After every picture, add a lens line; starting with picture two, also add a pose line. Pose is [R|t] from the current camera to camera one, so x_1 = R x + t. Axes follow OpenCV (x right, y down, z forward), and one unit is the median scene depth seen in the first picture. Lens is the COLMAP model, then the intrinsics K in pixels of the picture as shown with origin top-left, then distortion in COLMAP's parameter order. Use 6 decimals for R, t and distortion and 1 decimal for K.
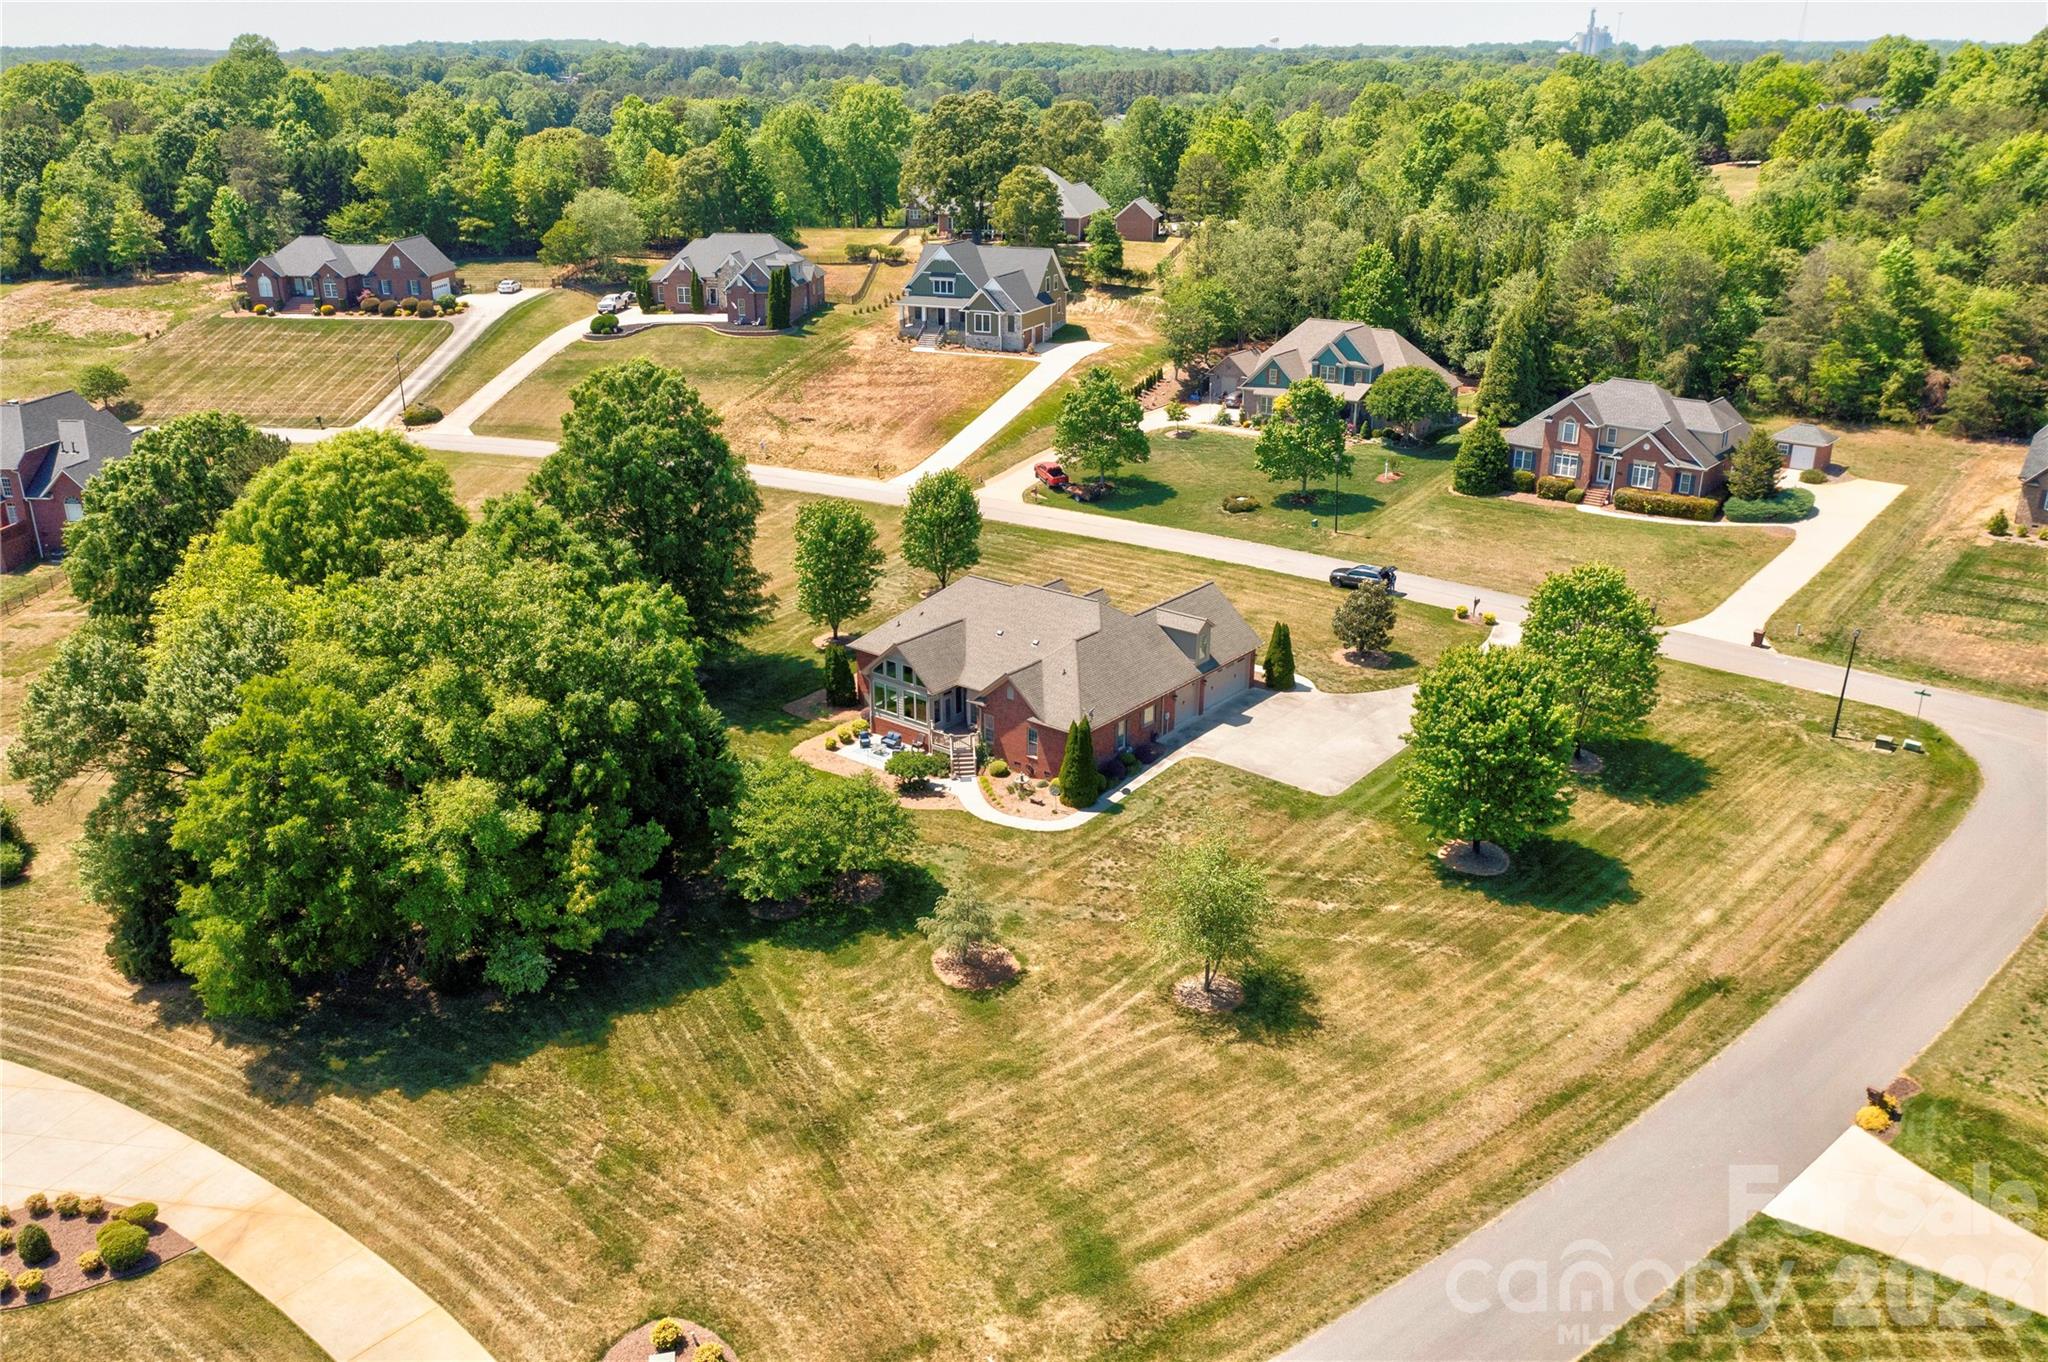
lens RADIAL K [[1589.9, 0, 1024.0], [0, 1589.9, 681.0], [0, 0, 1]] dist [-0.015962, 0.036566]
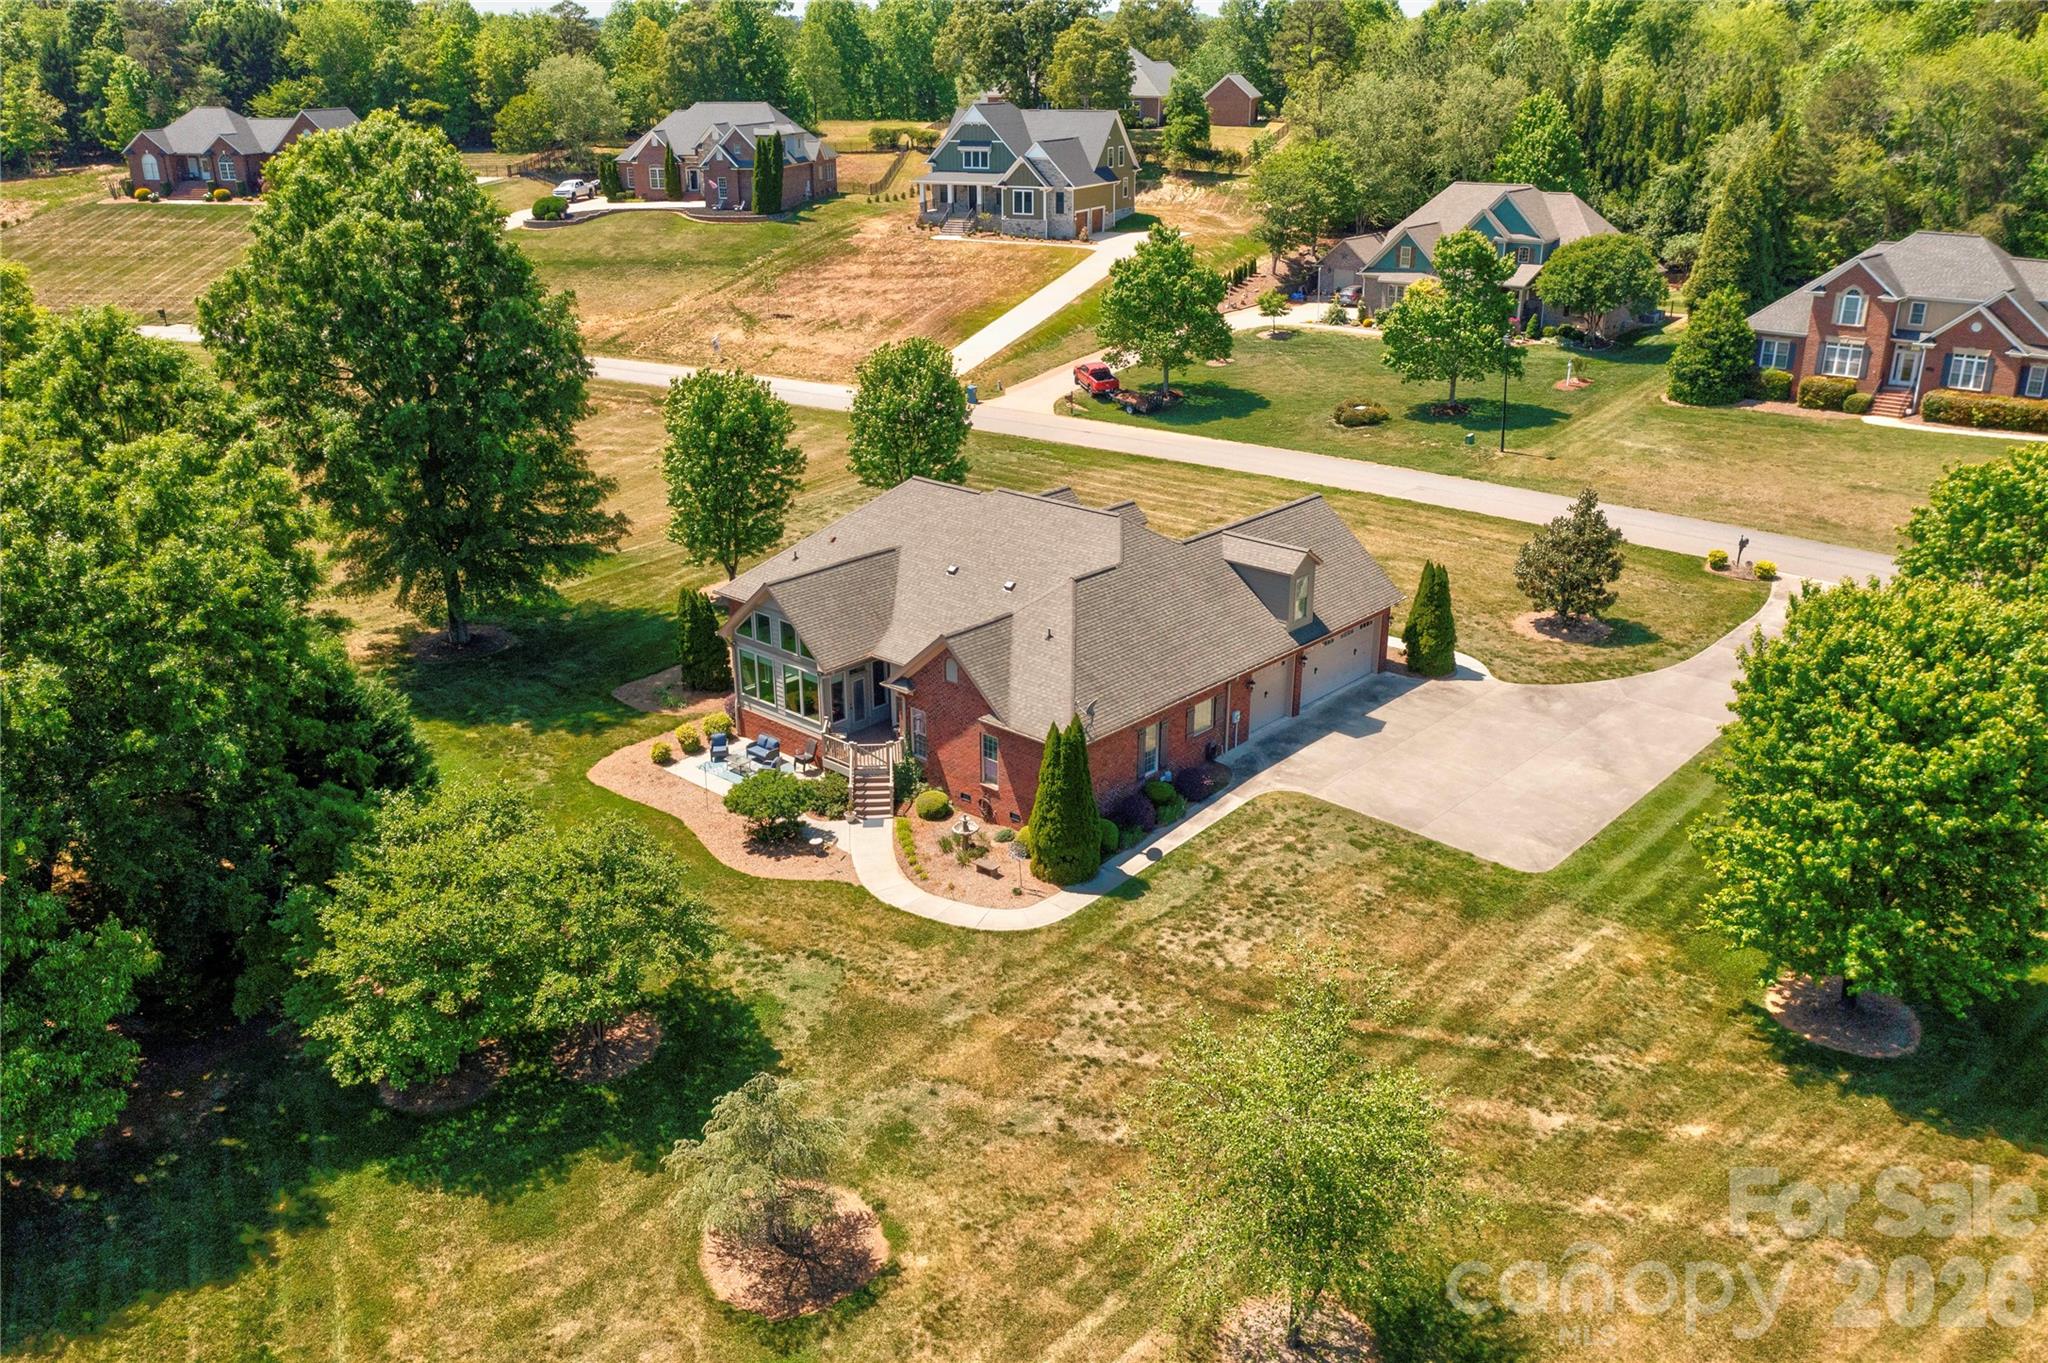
lens RADIAL K [[1589.9, 0, 1024.0], [0, 1589.9, 681.5], [0, 0, 1]] dist [-0.015962, 0.036566]
pose [[0.997911, 0.017404, -0.062220, 0.035149], [-0.017154, 0.999843, 0.004551, 0.005689], [0.062289, -0.003475, 0.998052, 0.302547]]
